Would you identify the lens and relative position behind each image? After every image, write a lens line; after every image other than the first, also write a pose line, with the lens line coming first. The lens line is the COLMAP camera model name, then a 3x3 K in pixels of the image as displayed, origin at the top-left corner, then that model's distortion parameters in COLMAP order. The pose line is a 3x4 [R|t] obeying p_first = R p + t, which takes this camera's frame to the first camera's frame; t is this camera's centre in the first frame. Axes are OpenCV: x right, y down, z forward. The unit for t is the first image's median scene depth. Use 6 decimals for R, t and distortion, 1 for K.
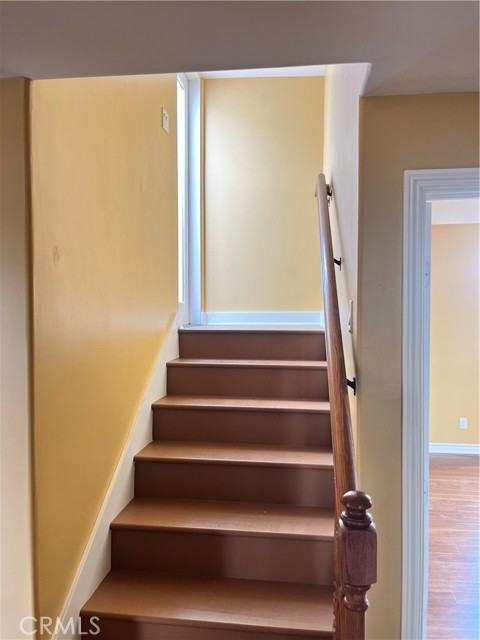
lens RADIAL K [[487.6, 0, 240.3], [0, 487.6, 318.5], [0, 0, 1]] dist [0.032818, -0.047431]
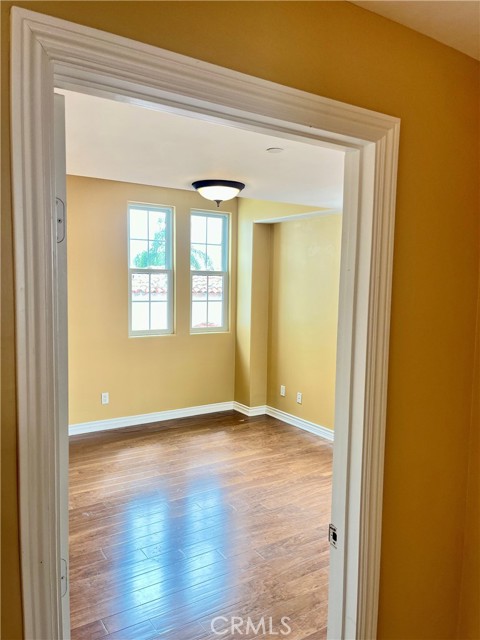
lens RADIAL K [[487.6, 0, 241.6], [0, 487.6, 320.8], [0, 0, 1]] dist [0.032818, -0.047431]
pose [[0.759635, -0.040149, 0.649109, 0.091082], [-0.008093, 0.997432, 0.071165, -0.008661], [-0.650299, -0.059313, 0.757359, 0.230917]]
